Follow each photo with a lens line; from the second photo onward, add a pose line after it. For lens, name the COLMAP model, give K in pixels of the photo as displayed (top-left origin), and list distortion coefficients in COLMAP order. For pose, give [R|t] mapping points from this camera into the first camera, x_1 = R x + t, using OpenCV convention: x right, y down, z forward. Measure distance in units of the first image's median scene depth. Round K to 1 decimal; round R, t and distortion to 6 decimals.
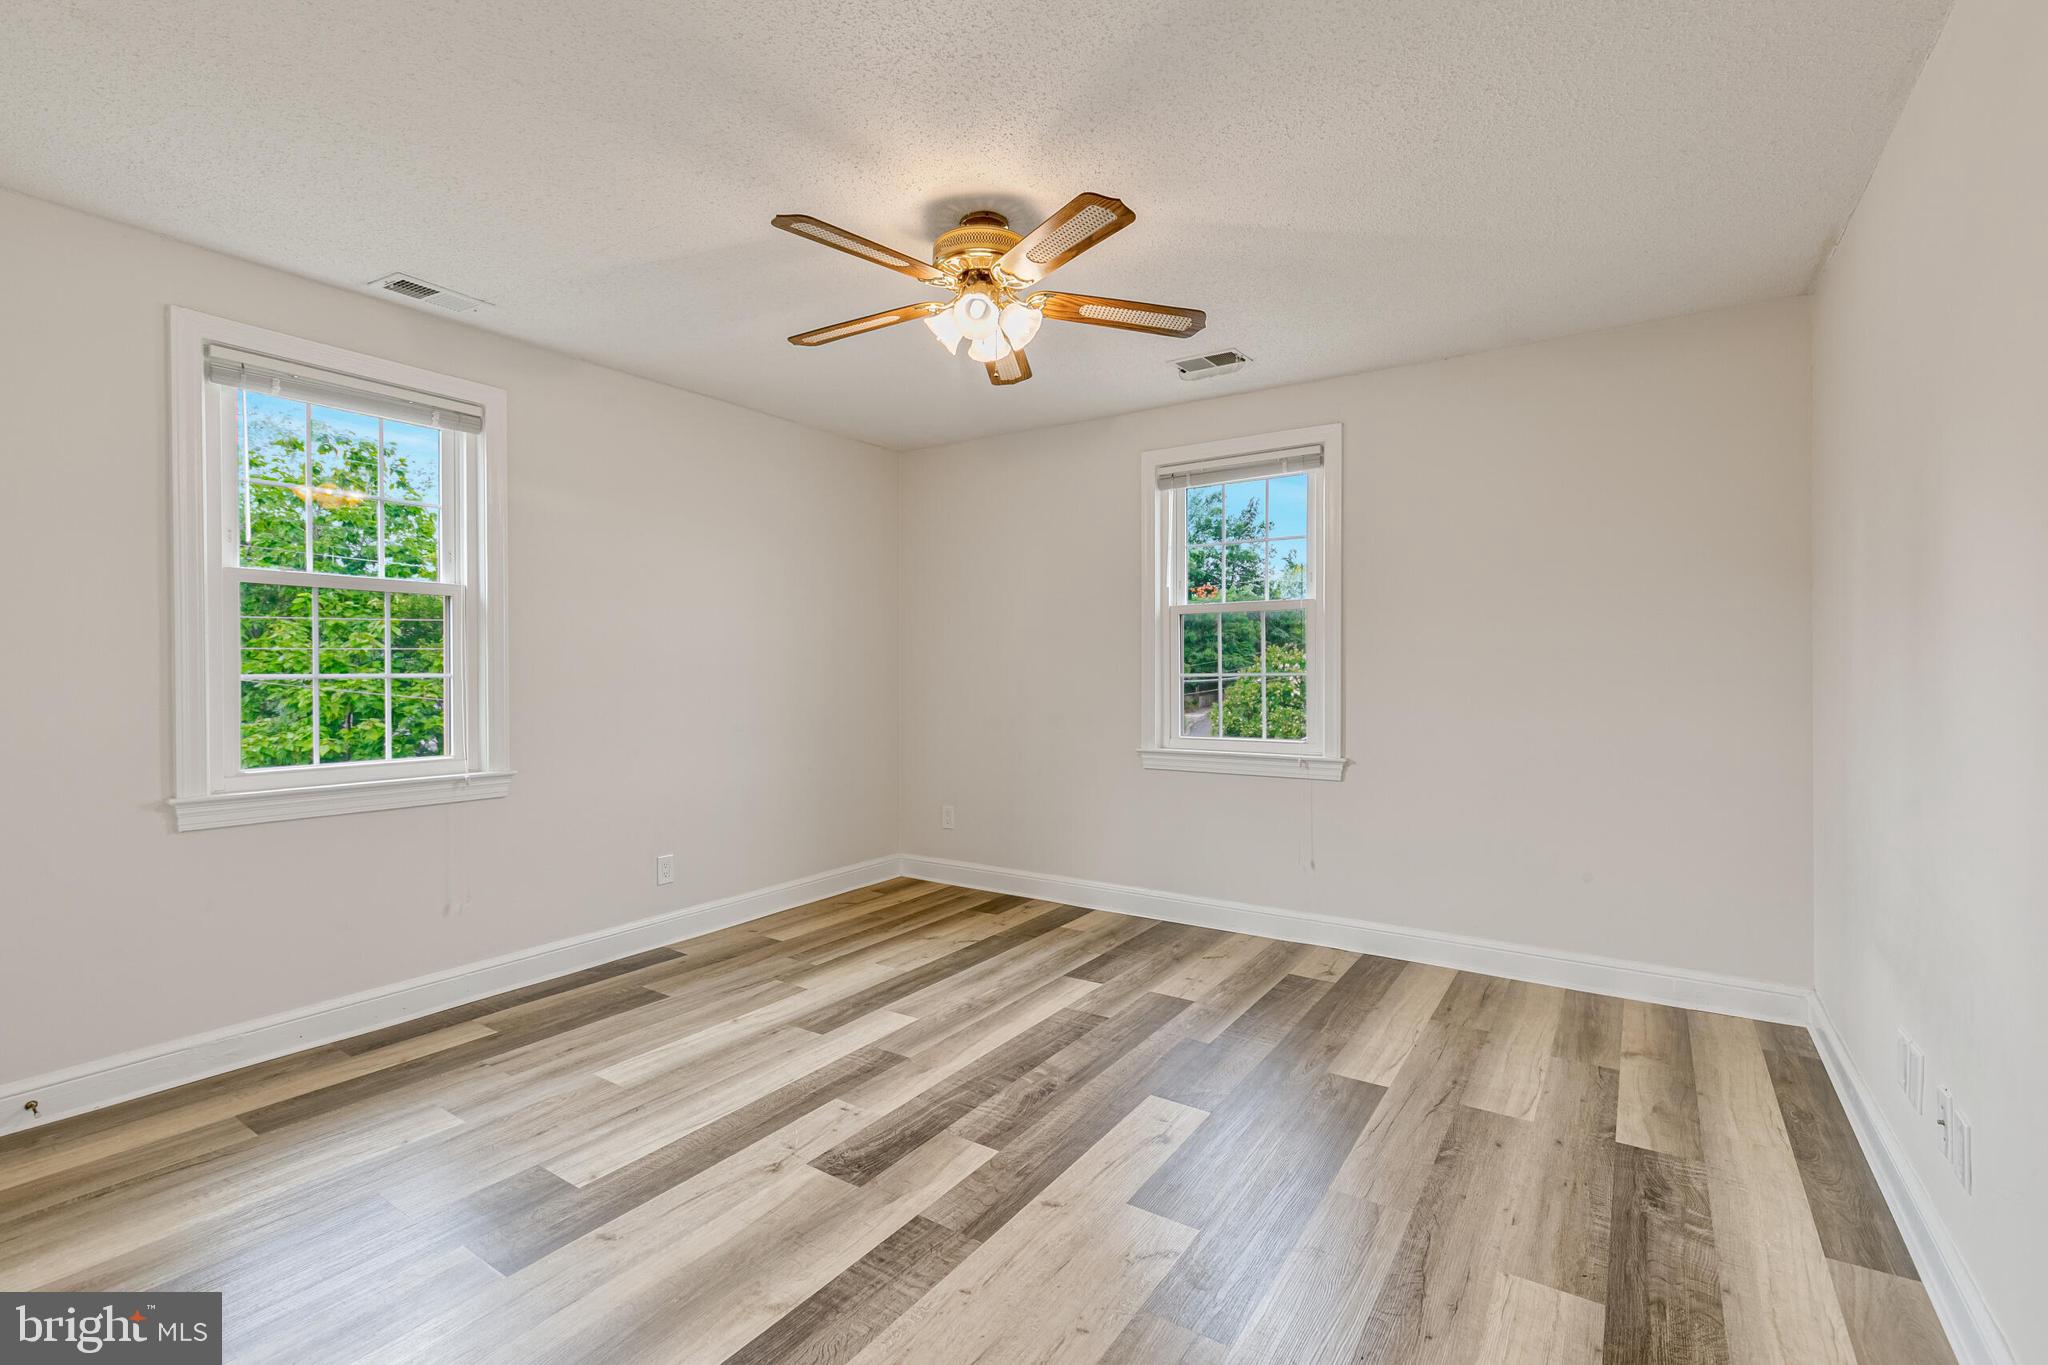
lens RADIAL K [[916.6, 0, 1021.4], [0, 916.6, 682.2], [0, 0, 1]] dist [0.007685, -0.002471]
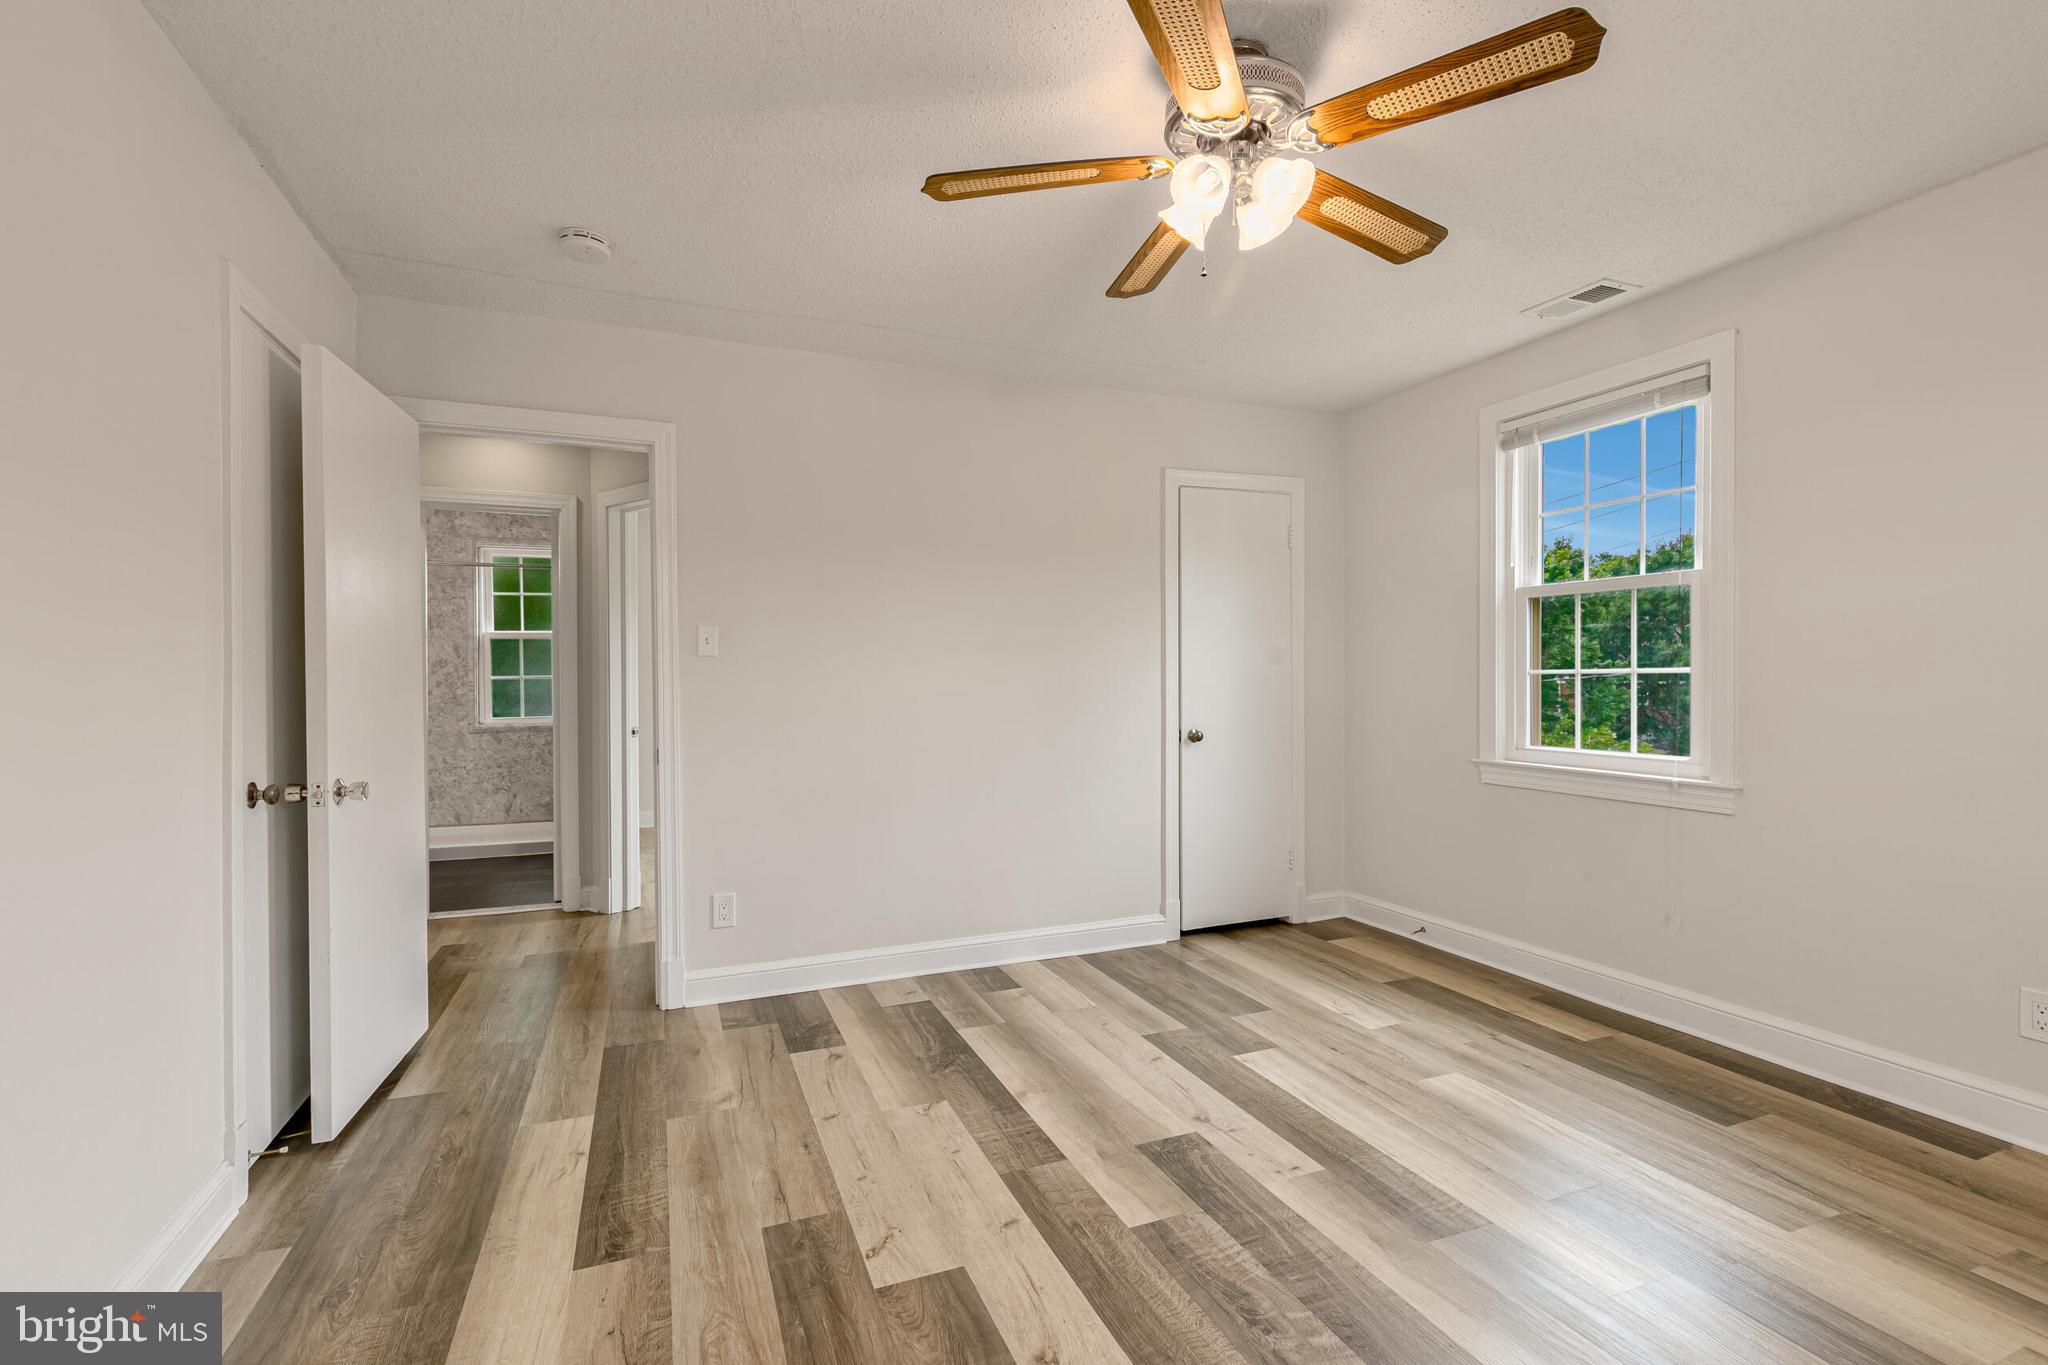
lens RADIAL K [[916.6, 0, 1024.3], [0, 916.6, 681.6], [0, 0, 1]] dist [0.007685, -0.002471]
pose [[-0.556468, 0.008593, -0.830824, 0.612947], [-0.004403, 0.999902, 0.013291, -0.006251], [0.830857, 0.011054, -0.556376, 1.158239]]
